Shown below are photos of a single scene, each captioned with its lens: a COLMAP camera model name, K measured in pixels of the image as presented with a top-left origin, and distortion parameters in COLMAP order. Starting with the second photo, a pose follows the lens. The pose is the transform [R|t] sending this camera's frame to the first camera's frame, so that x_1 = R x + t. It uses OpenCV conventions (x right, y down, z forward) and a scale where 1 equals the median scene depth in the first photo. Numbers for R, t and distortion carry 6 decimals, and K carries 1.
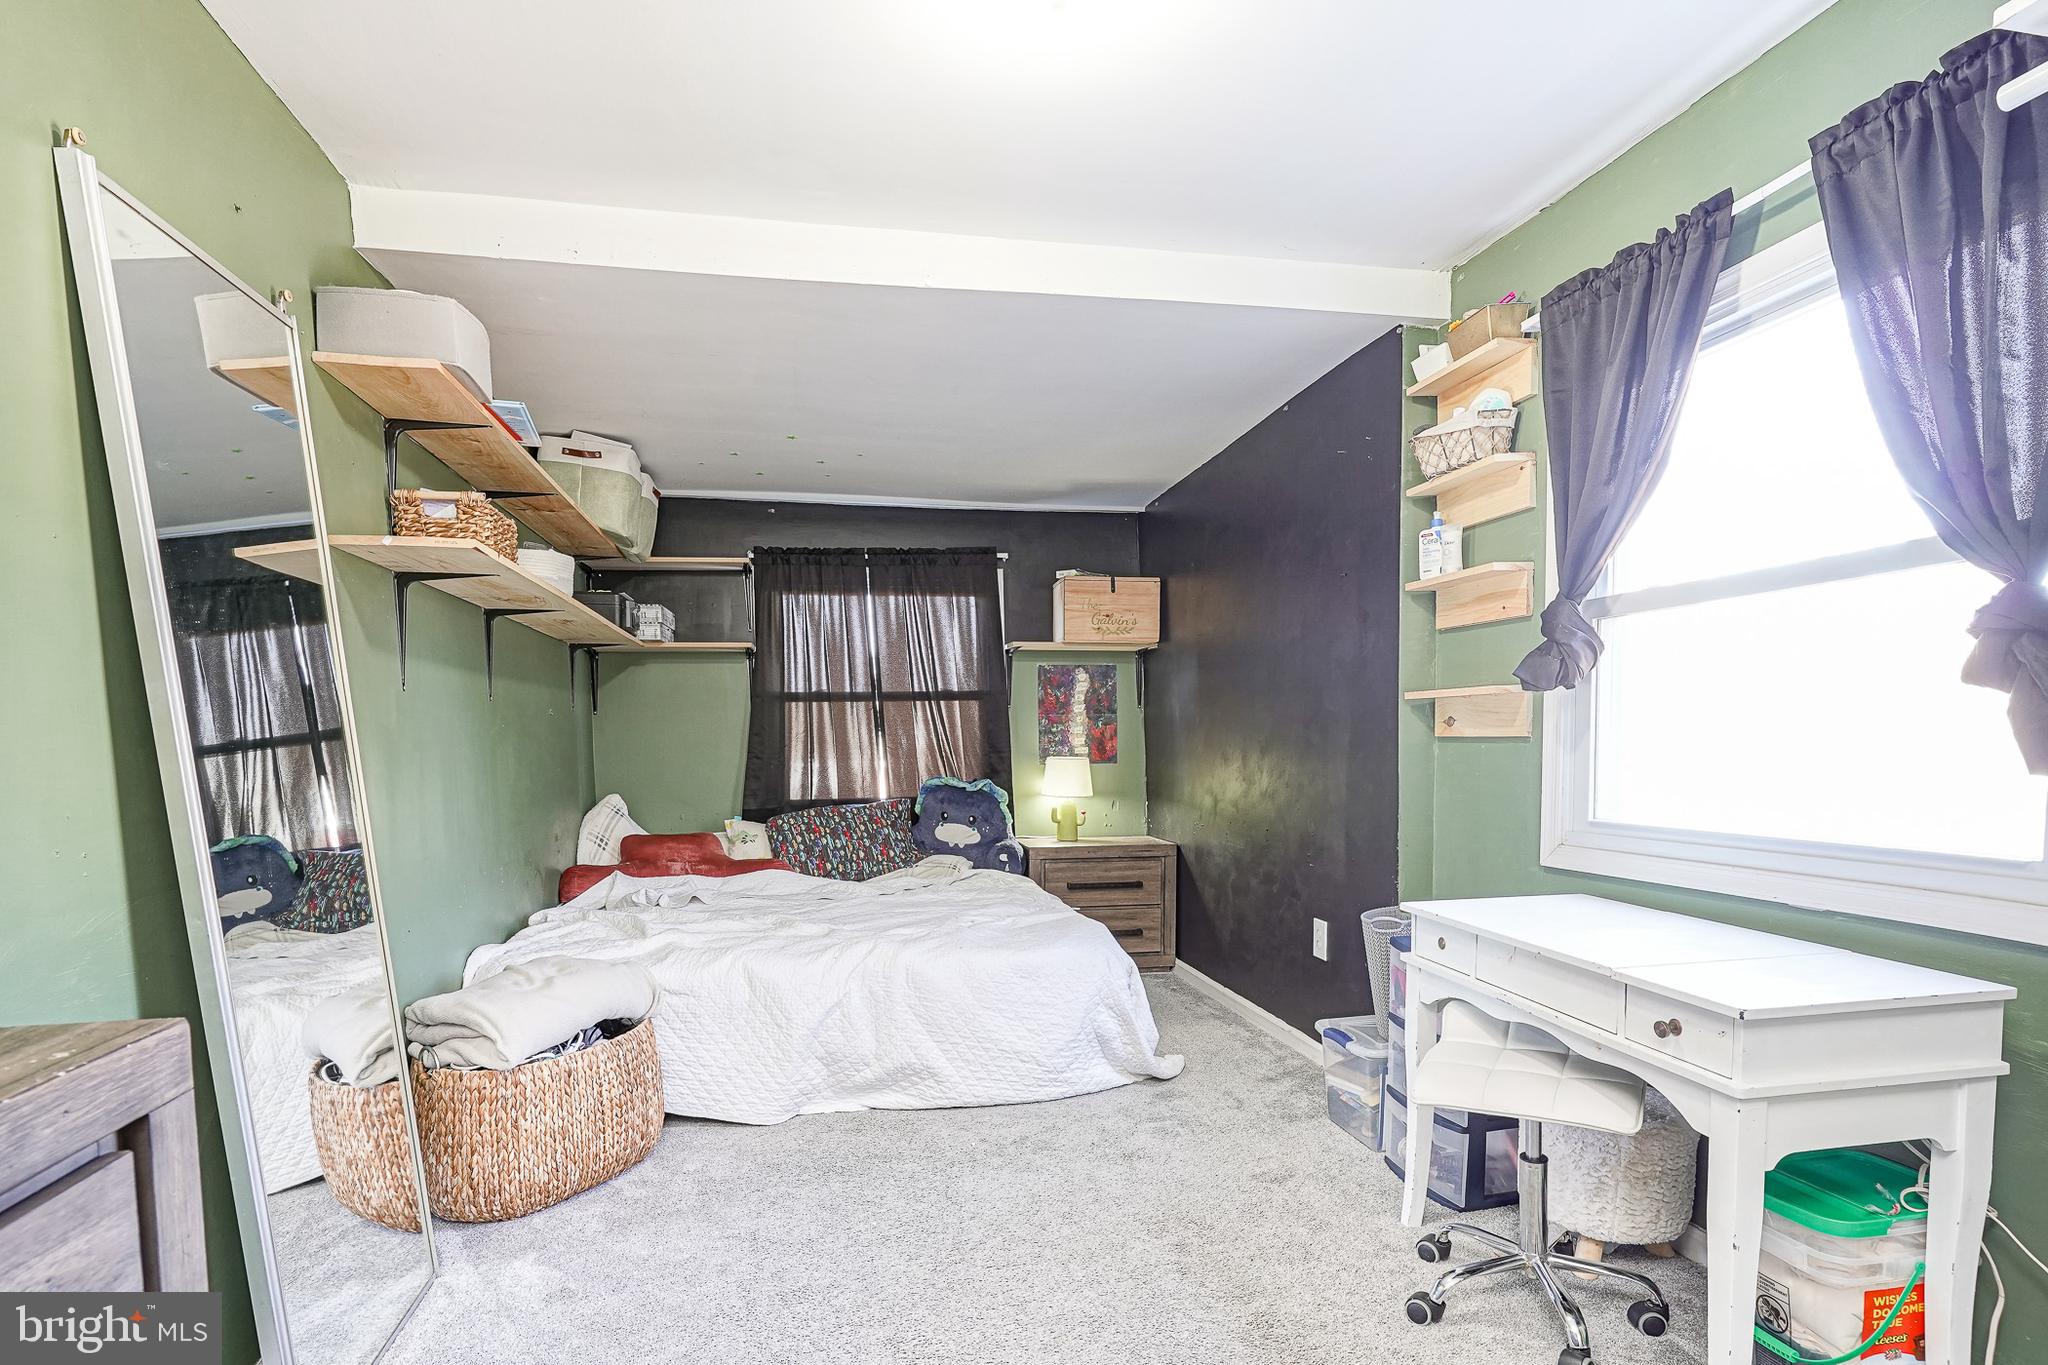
lens RADIAL K [[989.6, 0, 1036.7], [0, 989.6, 692.0], [0, 0, 1]] dist [-0.006076, 0.000291]
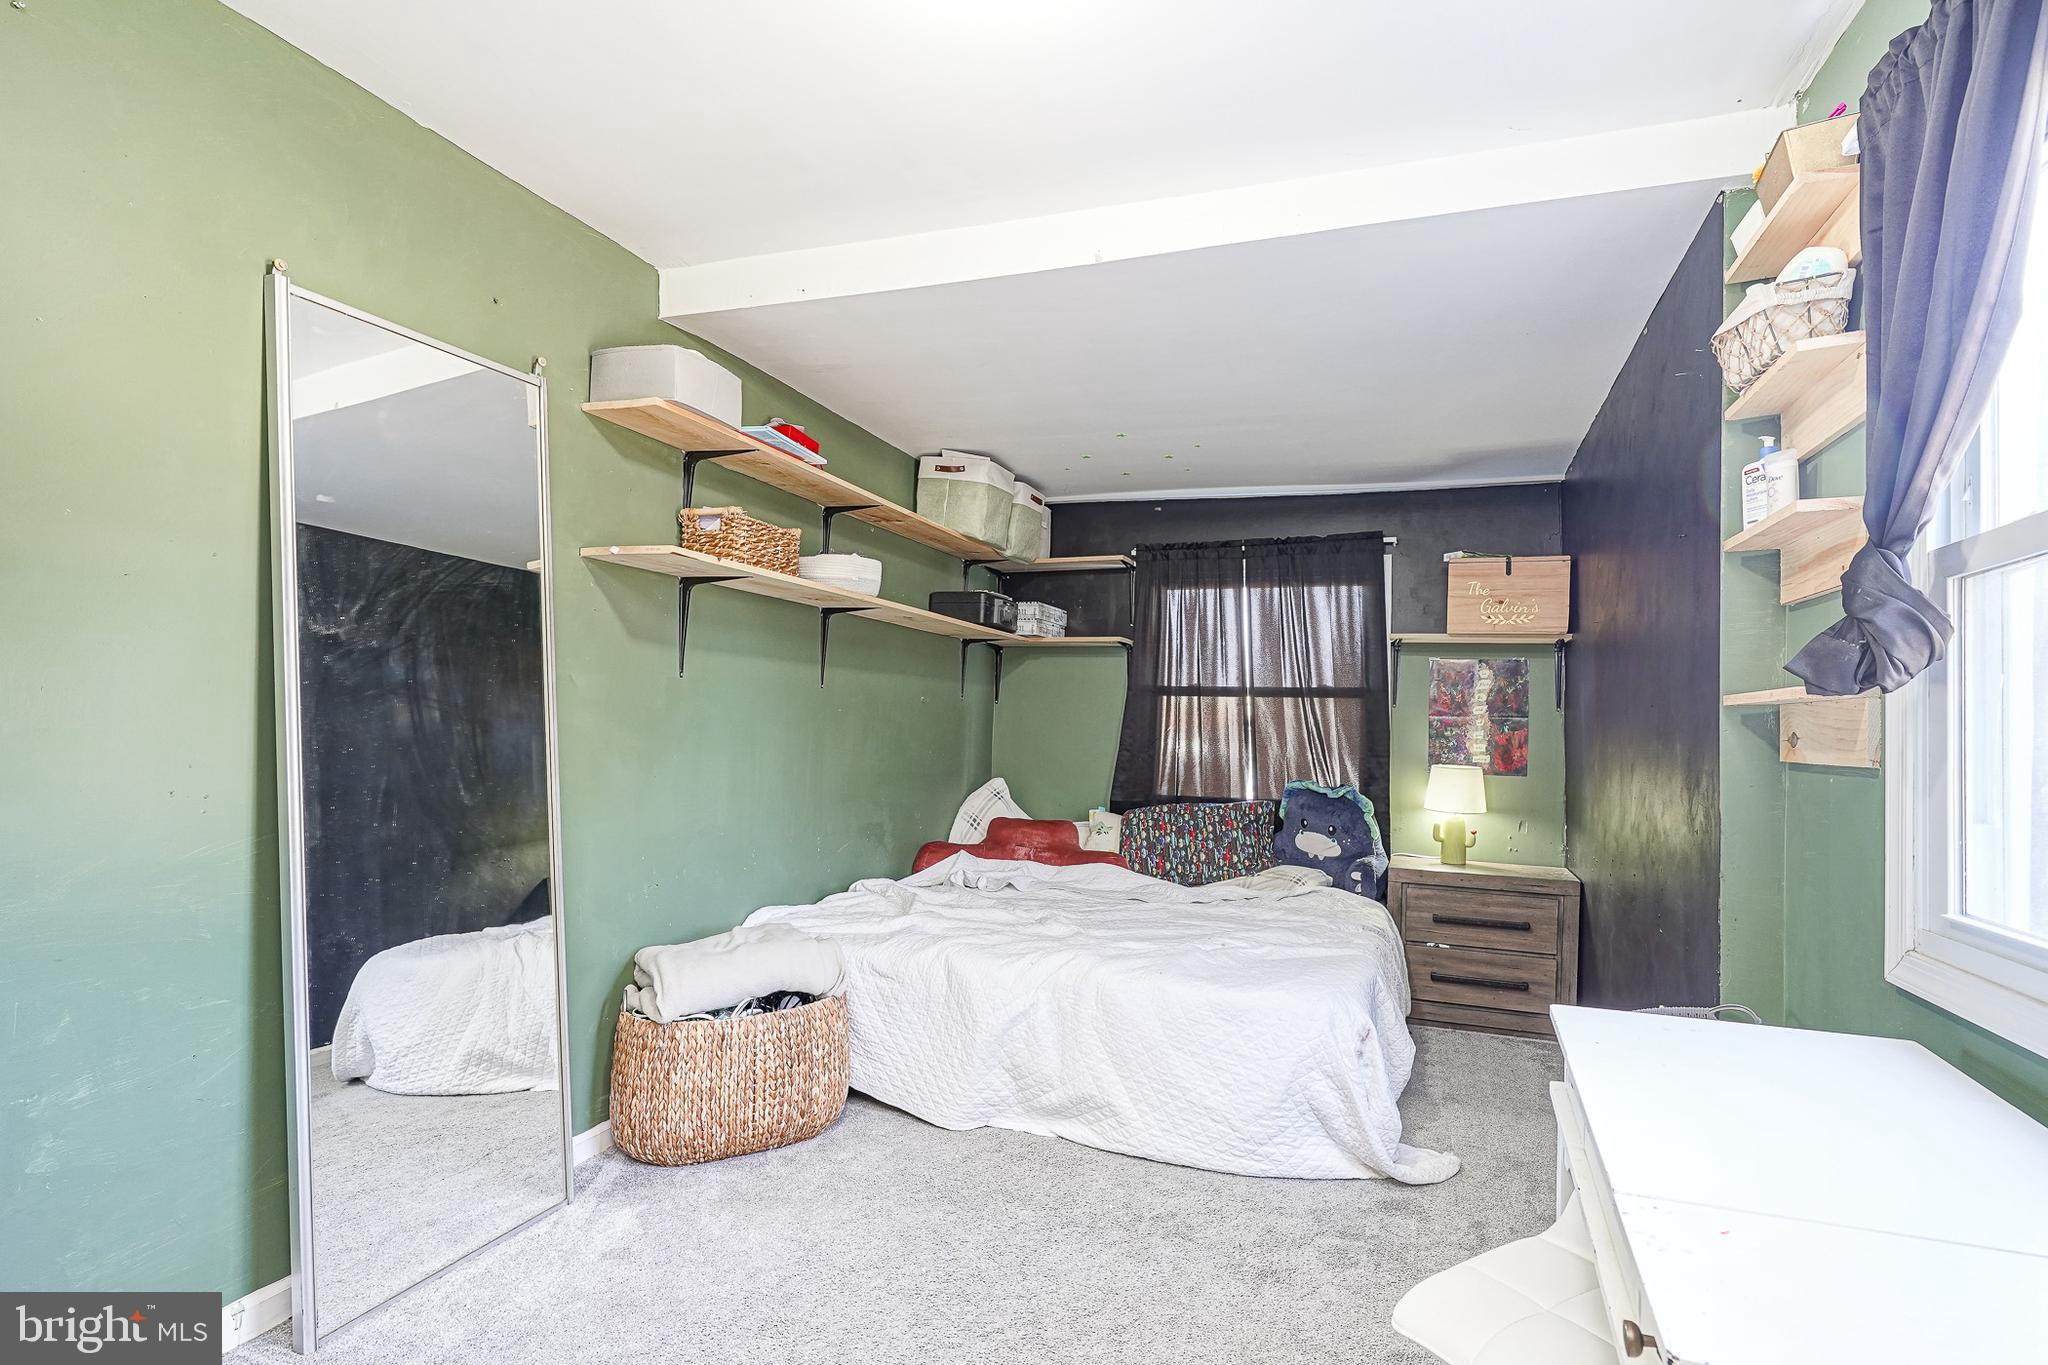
lens RADIAL K [[974.1, 0, 1024.5], [0, 974.1, 607.8], [0, 0, 1]] dist [-0.004644, 0.000230]
pose [[0.881733, -0.022065, -0.471232, 0.120328], [-0.016329, 0.996879, -0.077231, -0.000262], [0.471466, 0.075792, 0.878621, 0.073129]]
